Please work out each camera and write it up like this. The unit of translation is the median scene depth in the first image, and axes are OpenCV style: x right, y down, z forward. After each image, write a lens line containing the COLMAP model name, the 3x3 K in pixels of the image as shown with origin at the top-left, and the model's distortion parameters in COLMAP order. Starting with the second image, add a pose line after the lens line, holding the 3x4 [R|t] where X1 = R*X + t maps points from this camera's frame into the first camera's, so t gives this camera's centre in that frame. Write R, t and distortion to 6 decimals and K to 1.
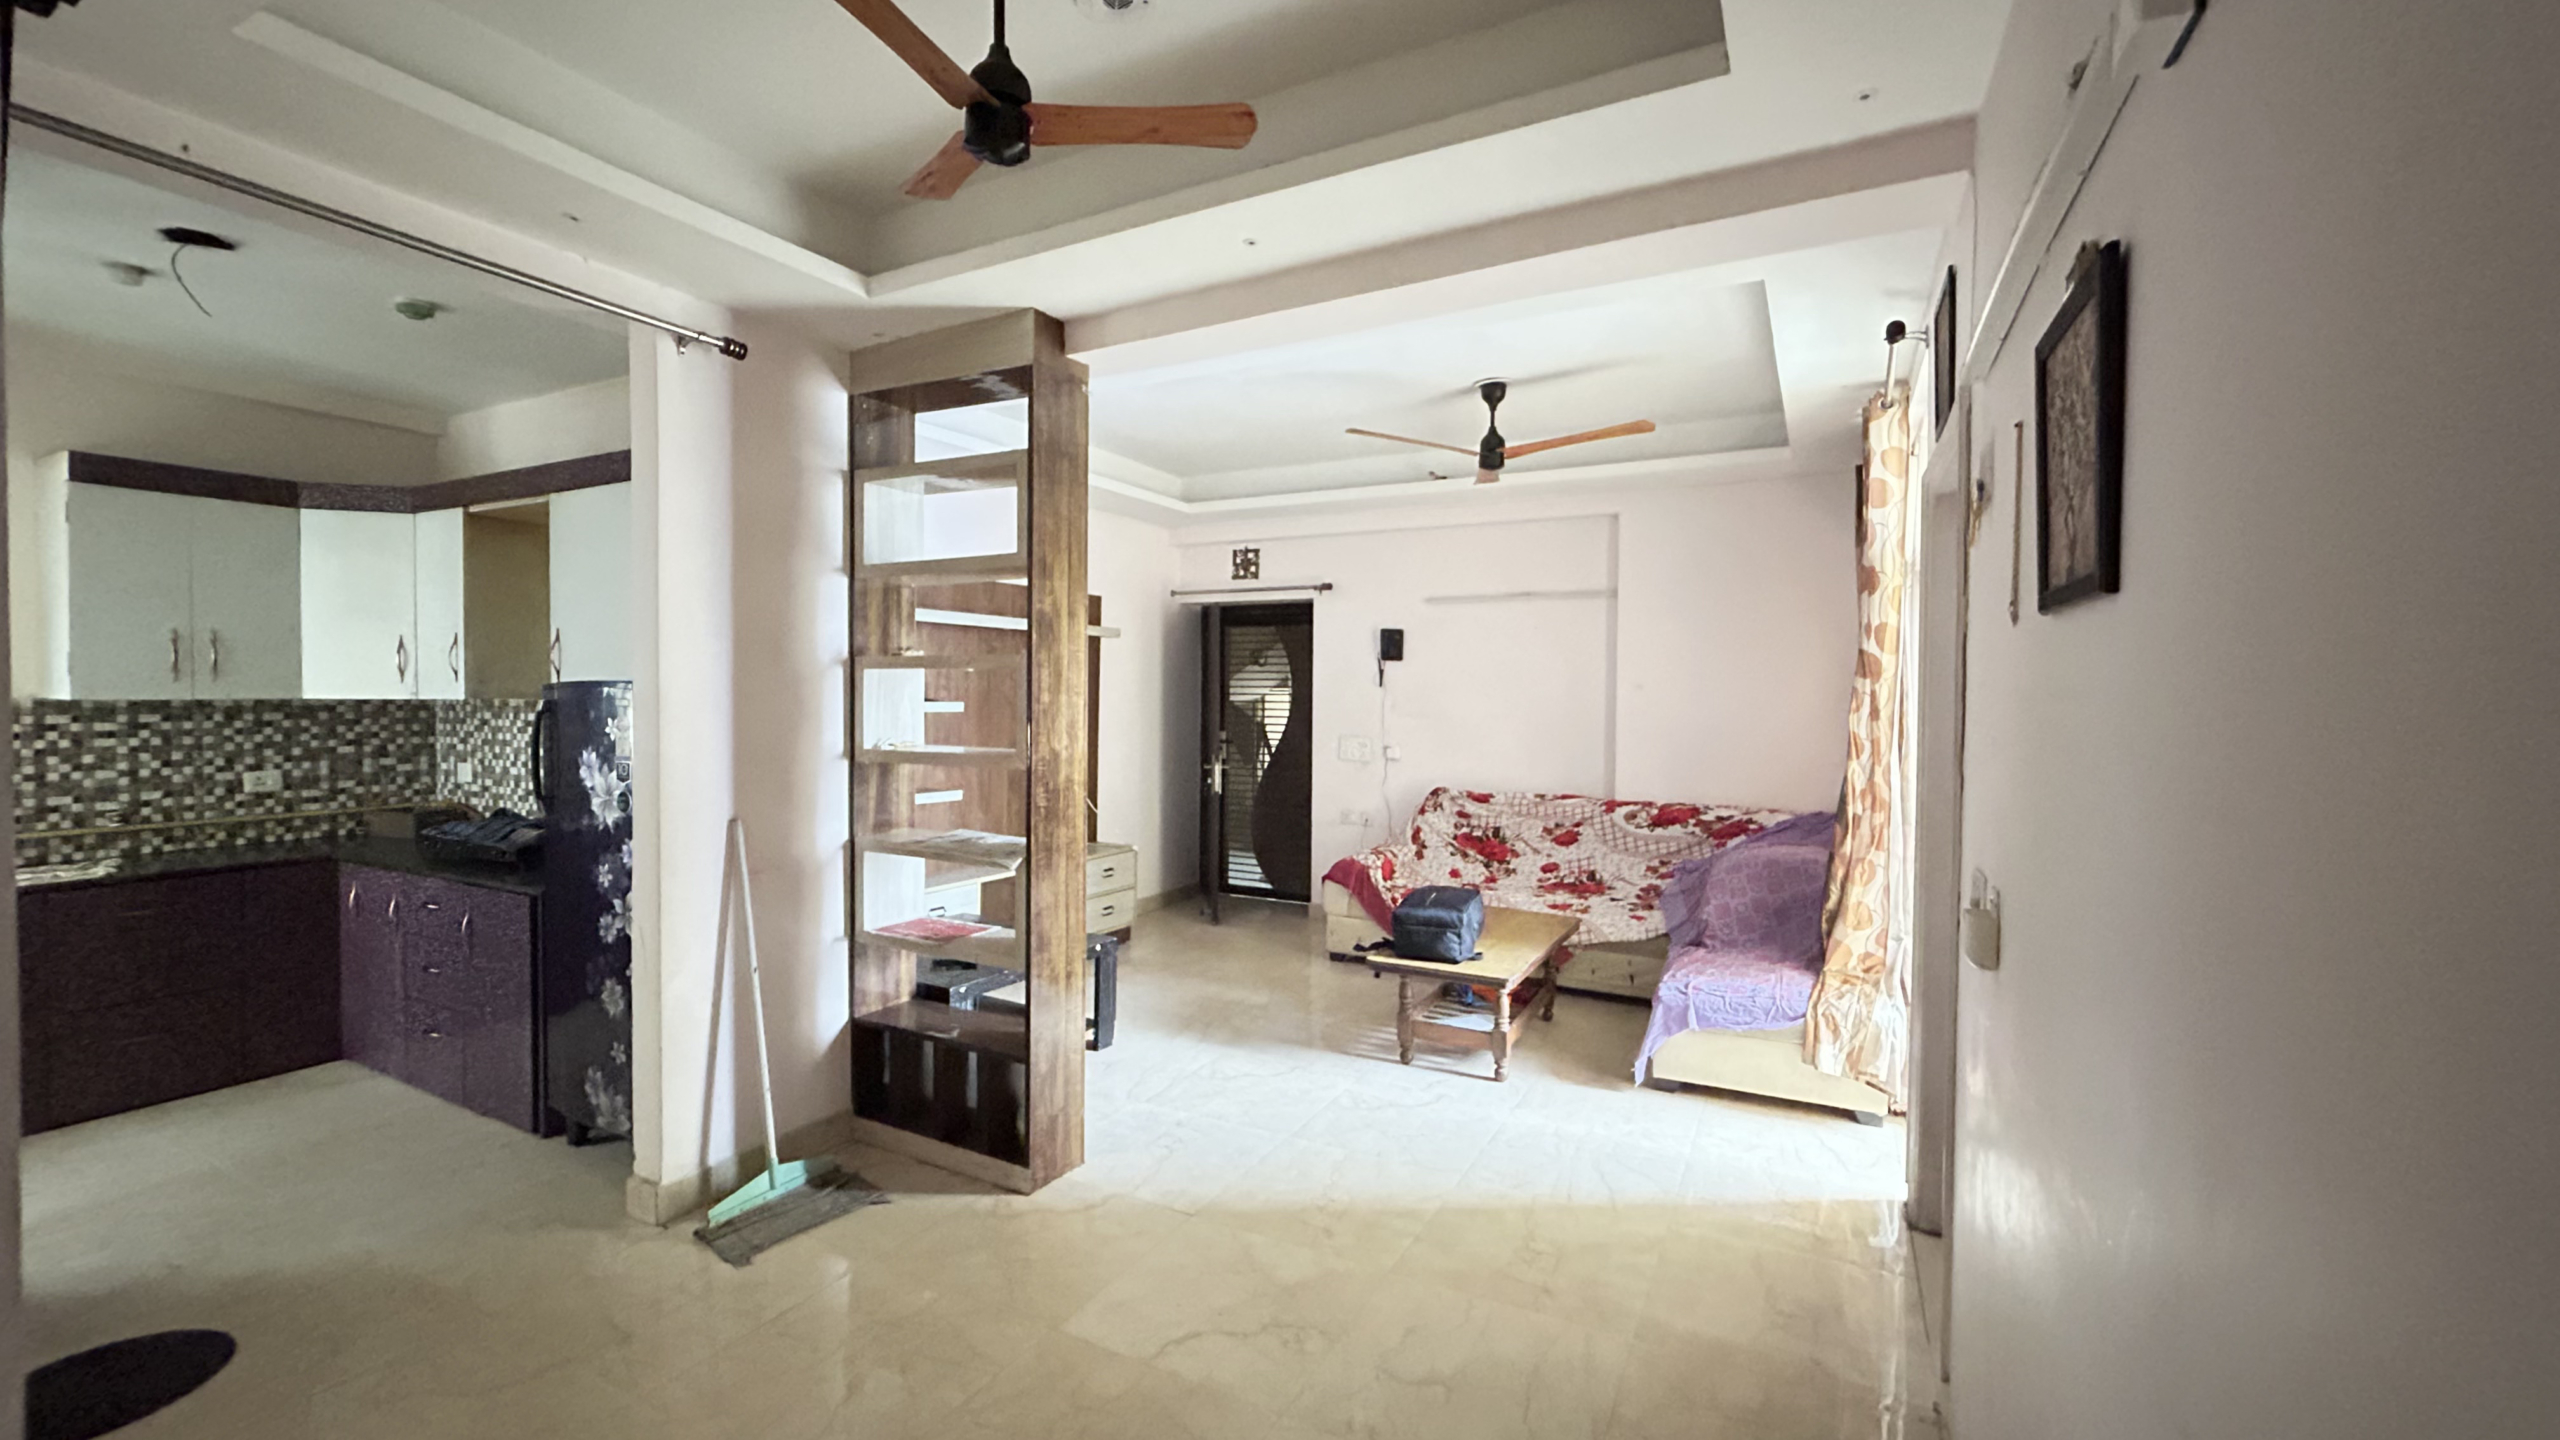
lens RADIAL K [[1034.8, 0, 1275.2], [0, 1034.8, 714.3], [0, 0, 1]] dist [-0.001327, 0.001882]
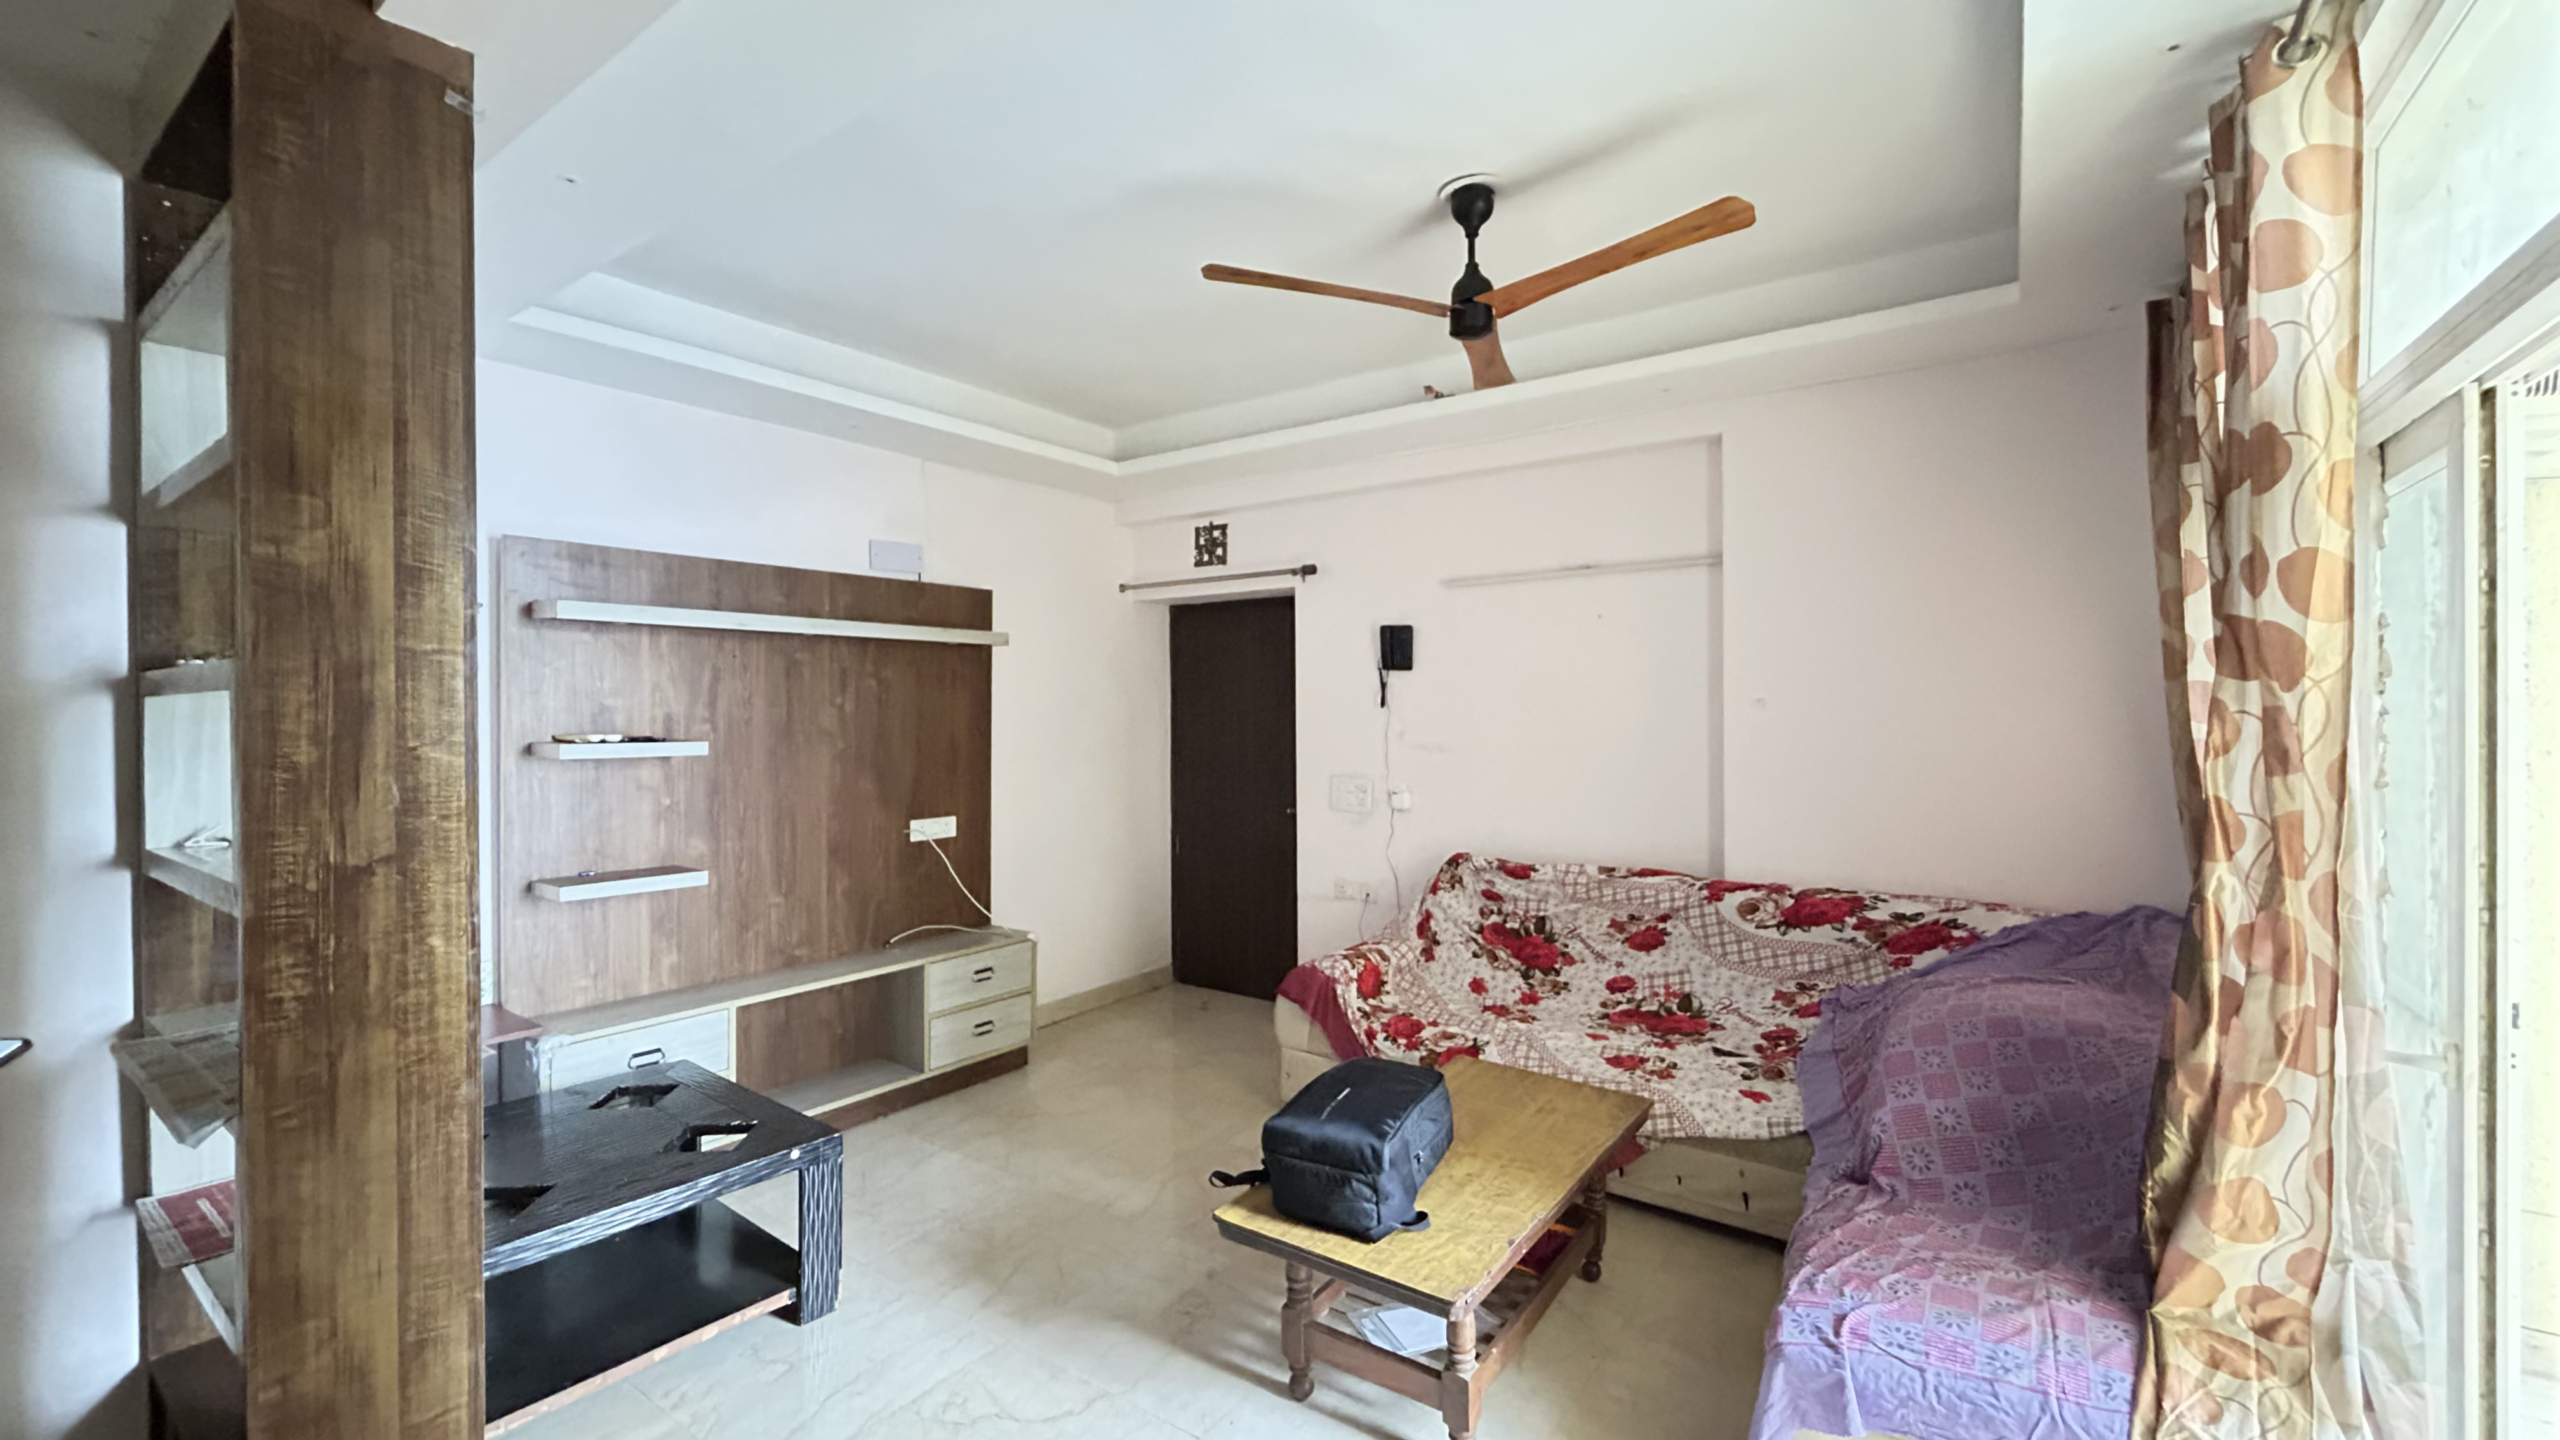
lens RADIAL K [[1034.8, 0, 1276.4], [0, 1034.8, 717.4], [0, 0, 1]] dist [-0.001327, 0.001882]
pose [[0.991429, -0.013690, -0.129931, 0.145783], [0.011650, 0.999797, -0.016454, -0.010858], [0.130129, 0.014799, 0.991387, 0.344754]]
